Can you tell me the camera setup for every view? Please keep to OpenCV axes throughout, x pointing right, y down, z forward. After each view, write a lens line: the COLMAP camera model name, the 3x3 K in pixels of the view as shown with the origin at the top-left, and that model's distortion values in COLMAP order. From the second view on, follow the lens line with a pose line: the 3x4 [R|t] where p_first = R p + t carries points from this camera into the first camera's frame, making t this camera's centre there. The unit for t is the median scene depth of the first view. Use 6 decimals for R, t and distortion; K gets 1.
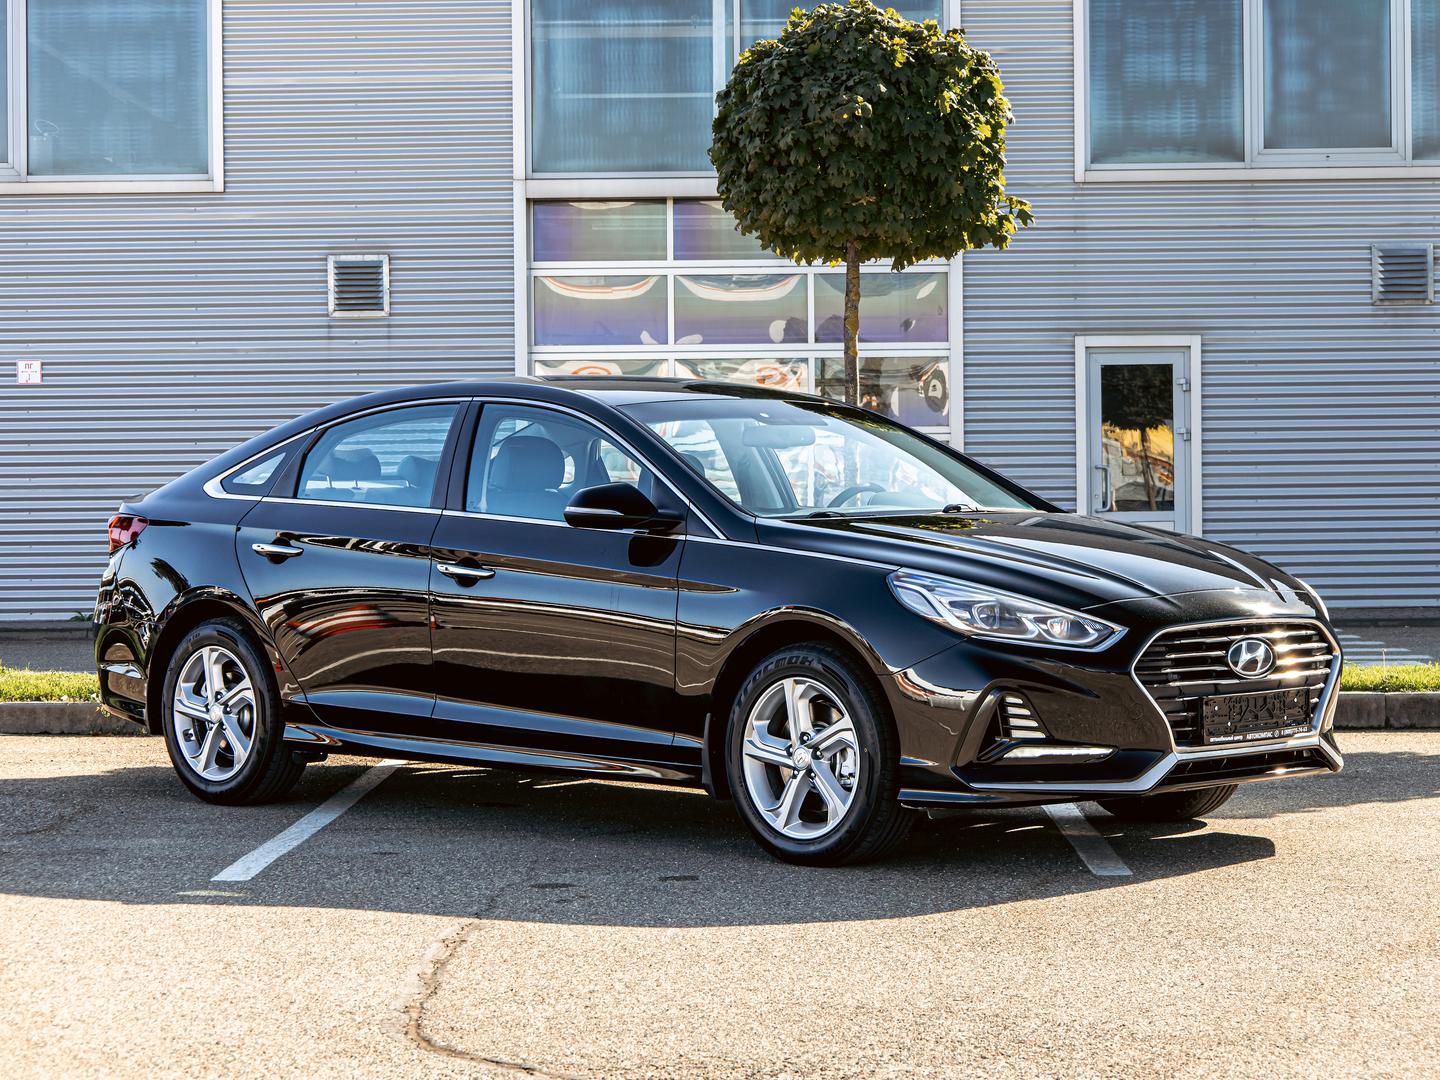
lens RADIAL K [[2841.8, 0, 761.6], [0, 2841.8, 576.8], [0, 0, 1]] dist [-0.040617, 0.000000]
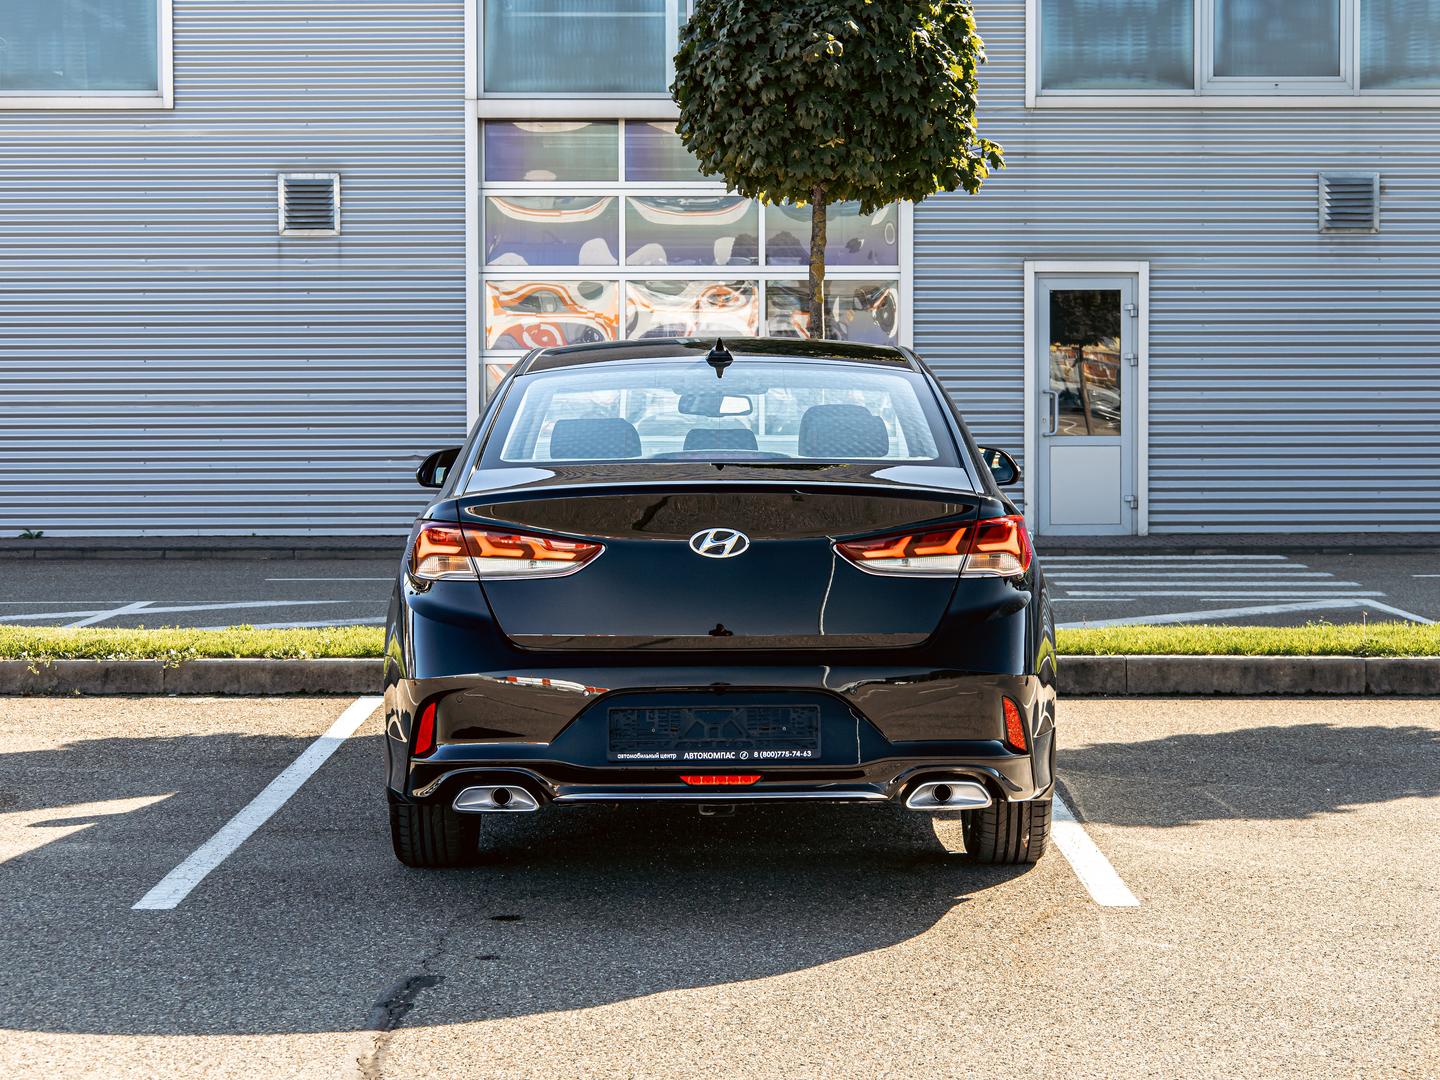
lens RADIAL K [[2578.0, 0, 763.6], [0, 2578.0, 502.3], [0, 0, 1]] dist [-0.041040, 0.000000]
pose [[0.999542, 0.005946, 0.029675, -0.008544], [-0.006792, 0.999571, 0.028503, -0.024872], [-0.029493, -0.028692, 0.999153, 0.088971]]
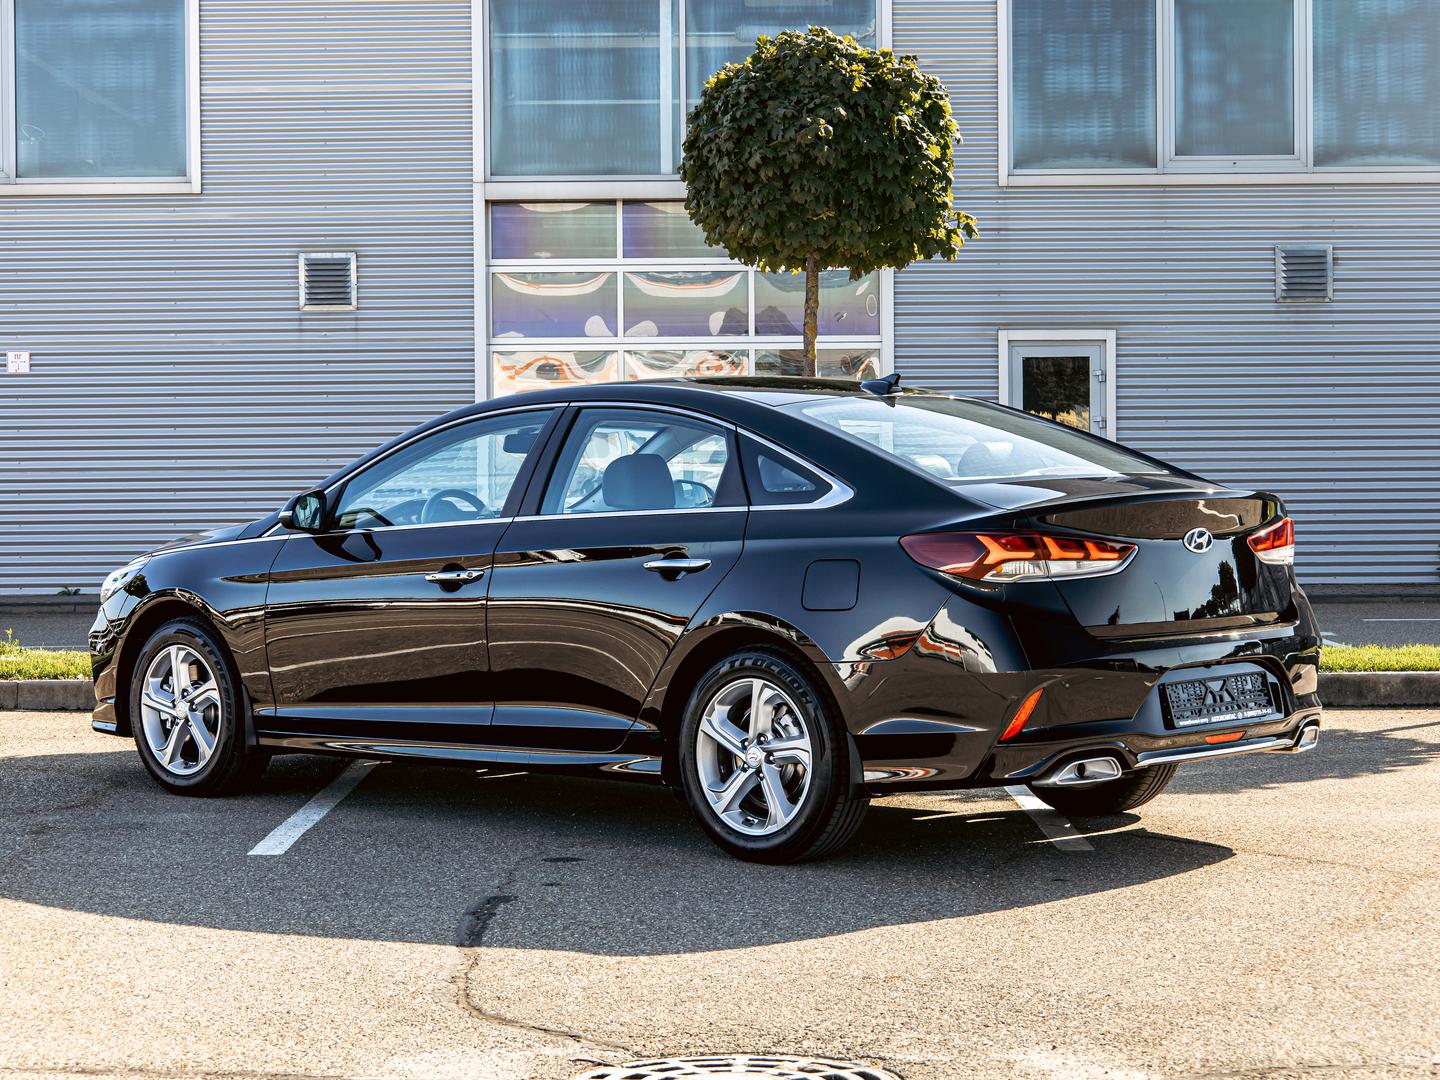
lens RADIAL K [[2702.8, 0, 671.9], [0, 2702.8, 579.2], [0, 0, 1]] dist [-0.059209, 0.000000]
pose [[0.999970, 0.001388, 0.007665, -0.020343], [-0.001522, 0.999844, 0.017605, -0.008774], [-0.007640, -0.017616, 0.999816, -0.017415]]
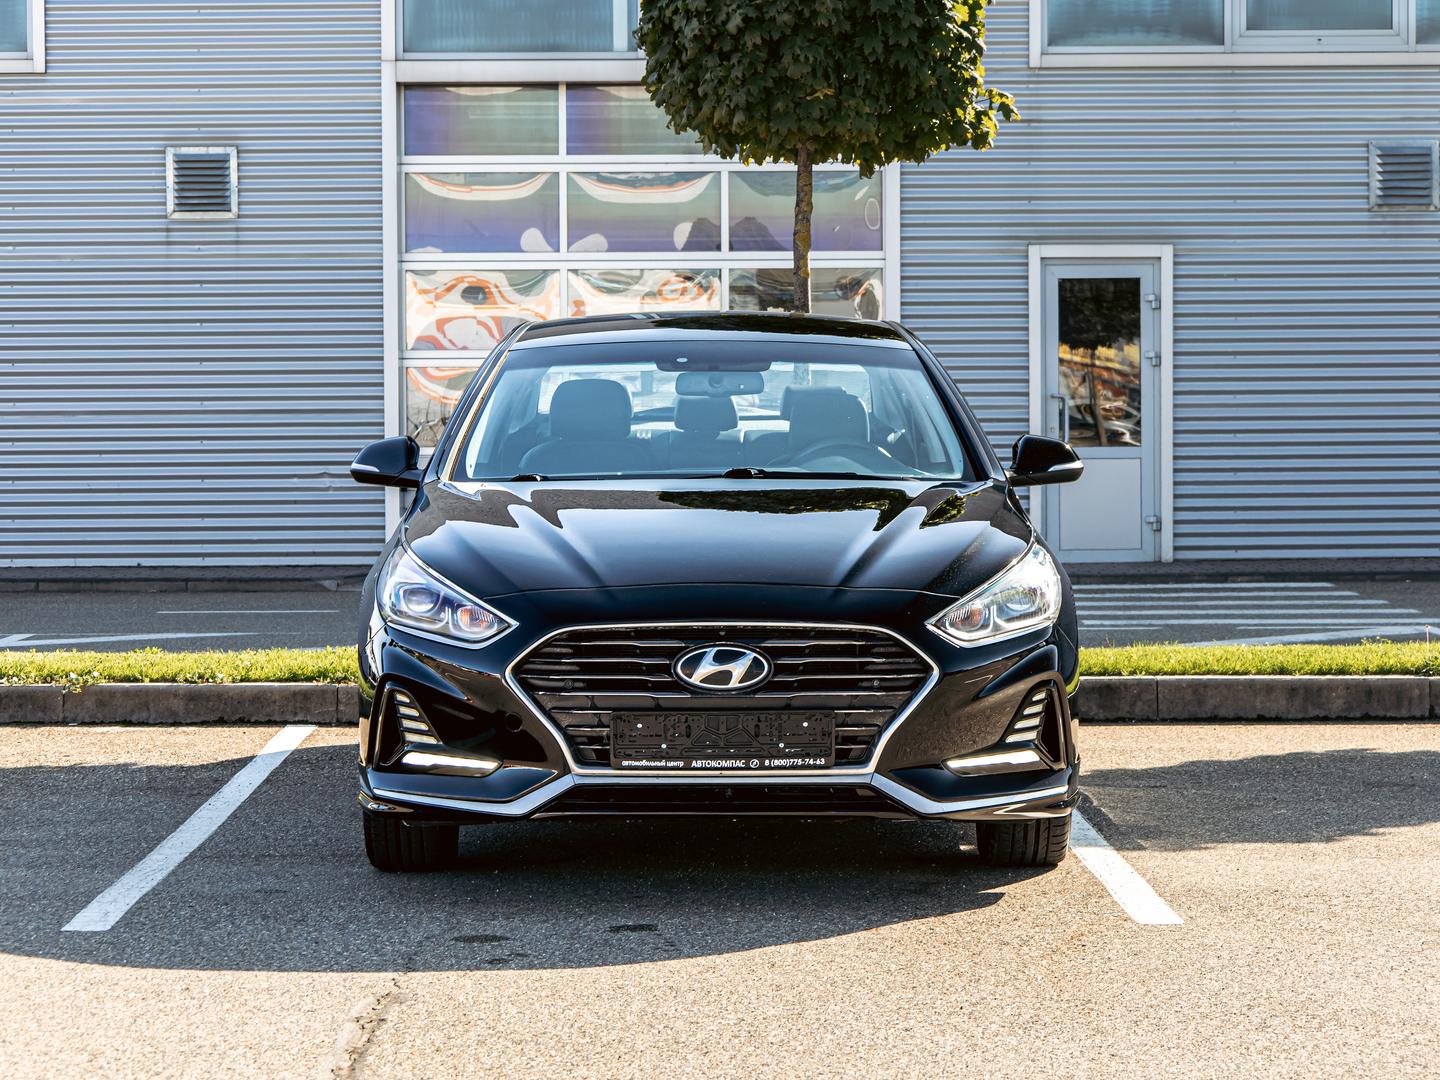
lens RADIAL K [[3086.6, 0, 681.8], [0, 3086.6, 568.5], [0, 0, 1]] dist [-0.049119, 0.000000]
pose [[0.999684, 0.001963, 0.025074, -0.019392], [-0.002655, 0.999616, 0.027597, -0.011555], [-0.025010, -0.027655, 0.999305, 0.056806]]
